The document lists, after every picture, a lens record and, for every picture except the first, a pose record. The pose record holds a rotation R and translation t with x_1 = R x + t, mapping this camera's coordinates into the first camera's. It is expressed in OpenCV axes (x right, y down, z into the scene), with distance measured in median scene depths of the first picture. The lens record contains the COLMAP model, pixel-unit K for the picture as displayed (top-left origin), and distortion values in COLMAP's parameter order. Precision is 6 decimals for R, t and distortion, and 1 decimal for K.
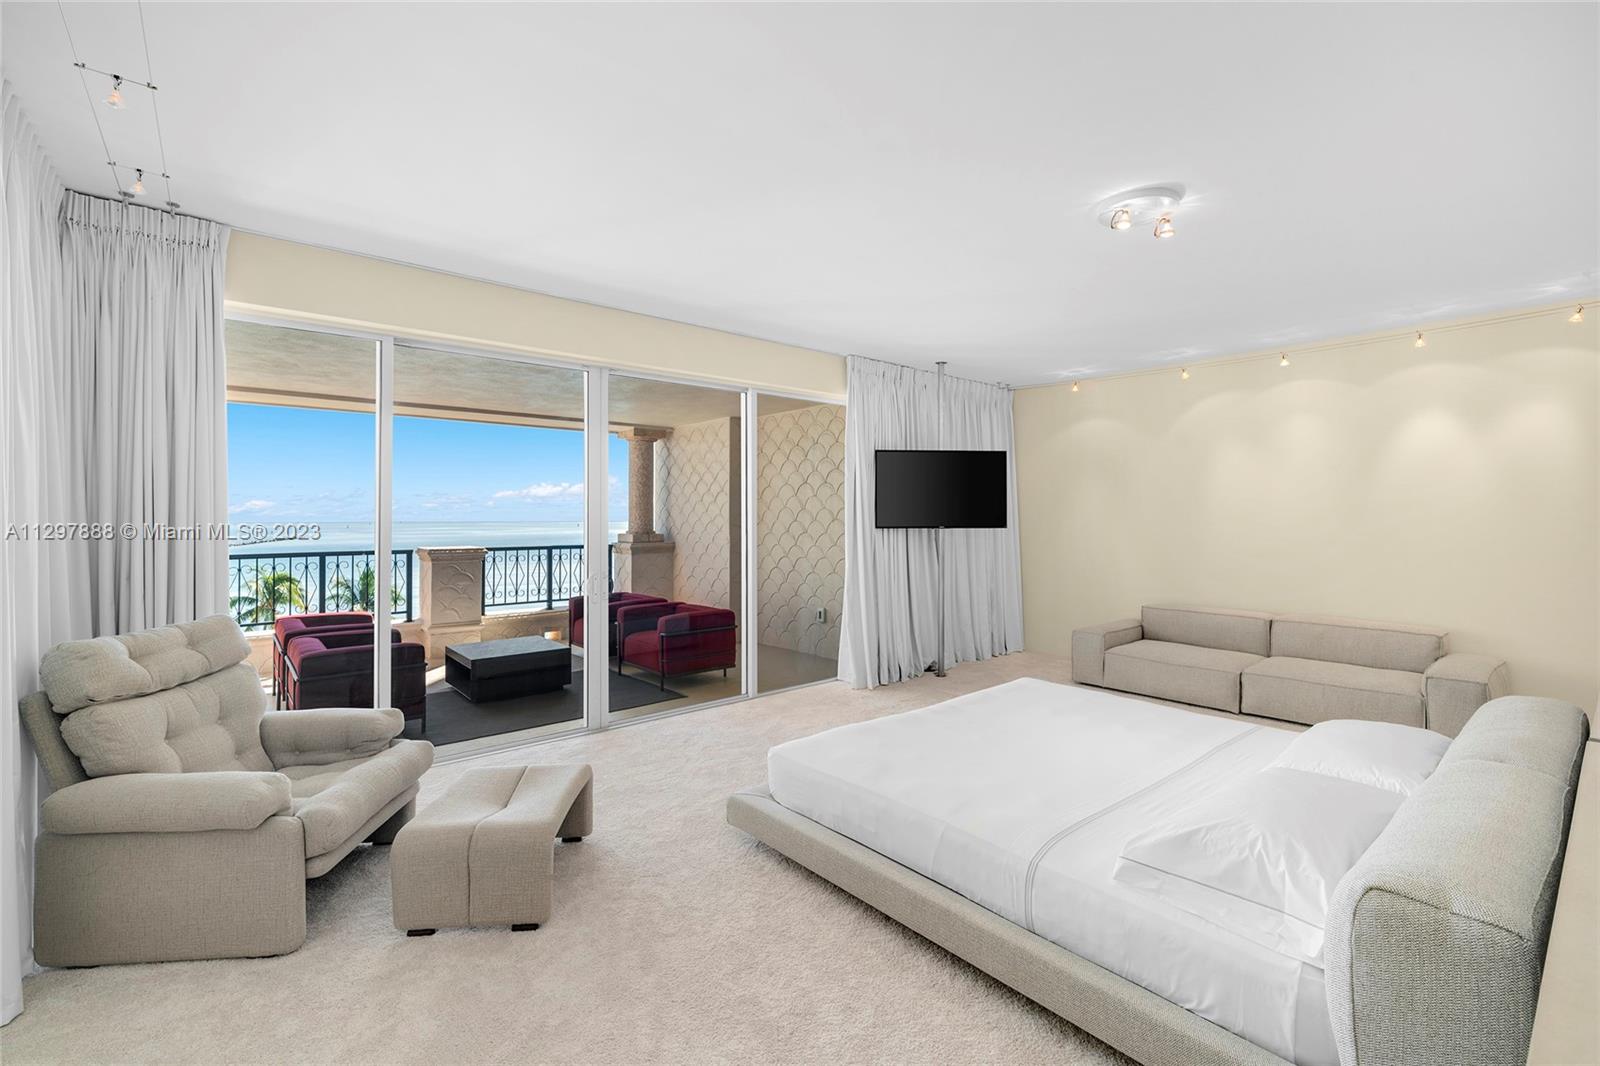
lens RADIAL K [[695.4, 0, 795.2], [0, 695.4, 514.7], [0, 0, 1]] dist [0.000820, 0.000139]
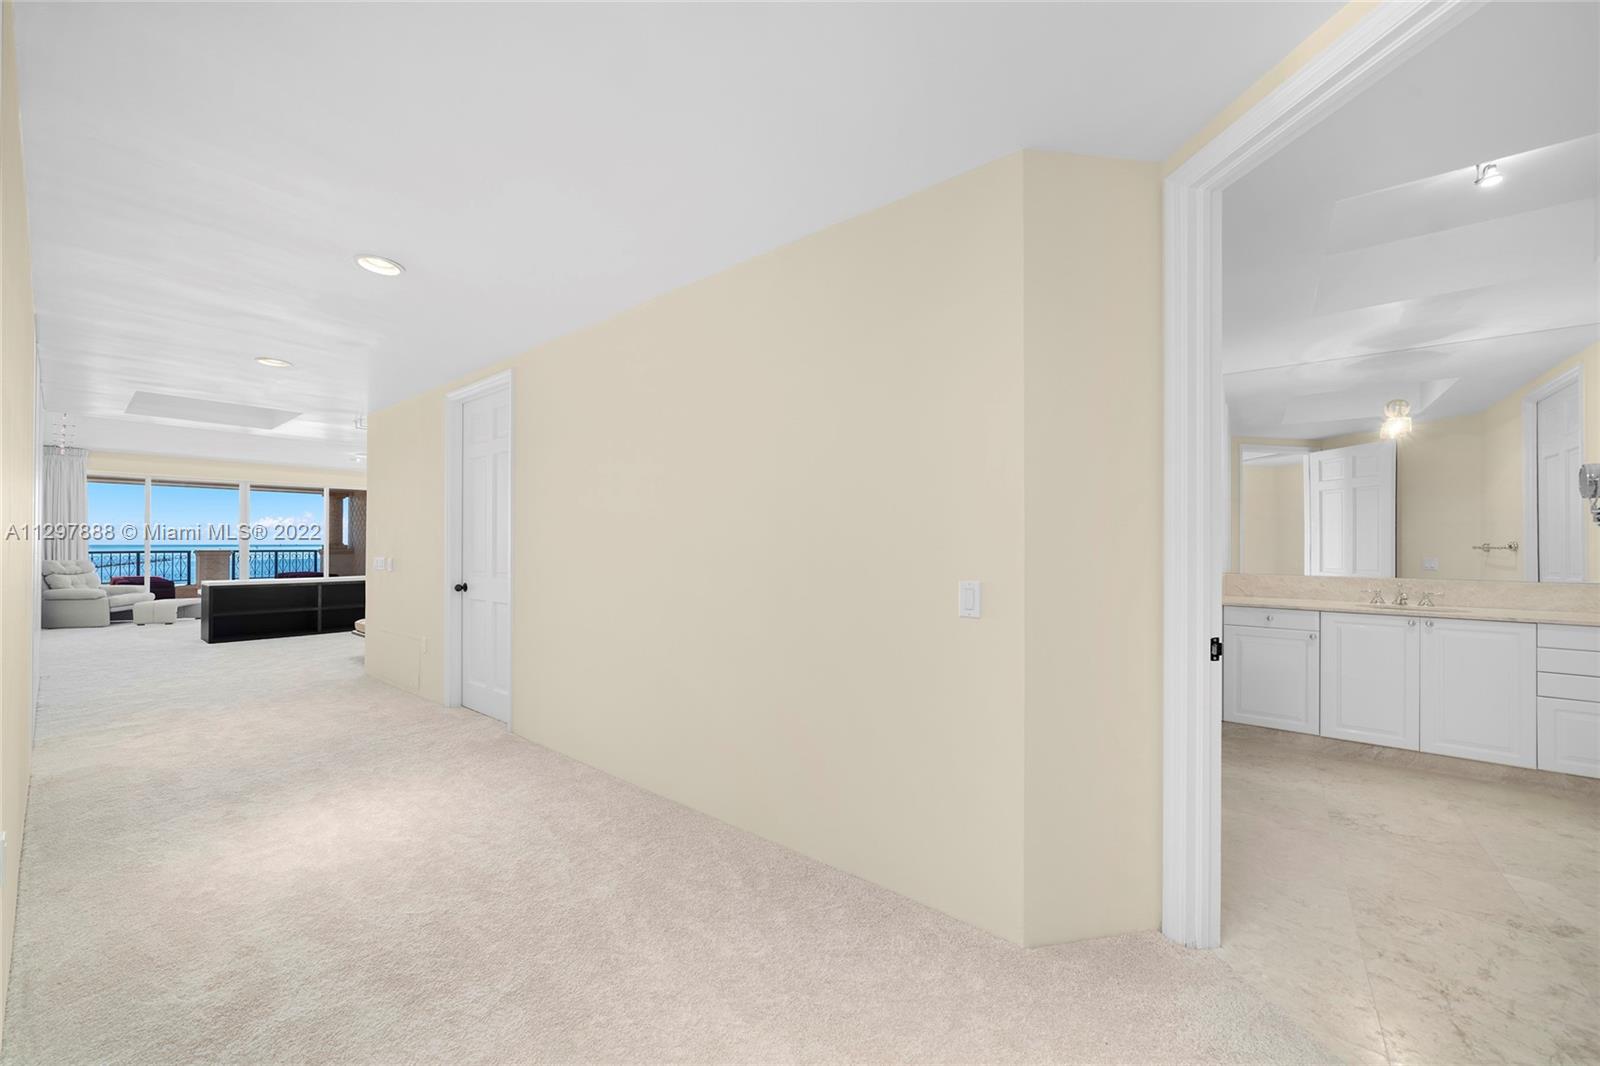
lens RADIAL K [[573.5, 0, 755.0], [0, 573.5, 542.8], [0, 0, 1]] dist [-0.000375, -0.000116]
pose [[0.983029, 0.002737, 0.183428, 1.082162], [-0.004109, 0.999966, 0.007099, 0.010818], [-0.183402, -0.007733, 0.983008, -1.356808]]
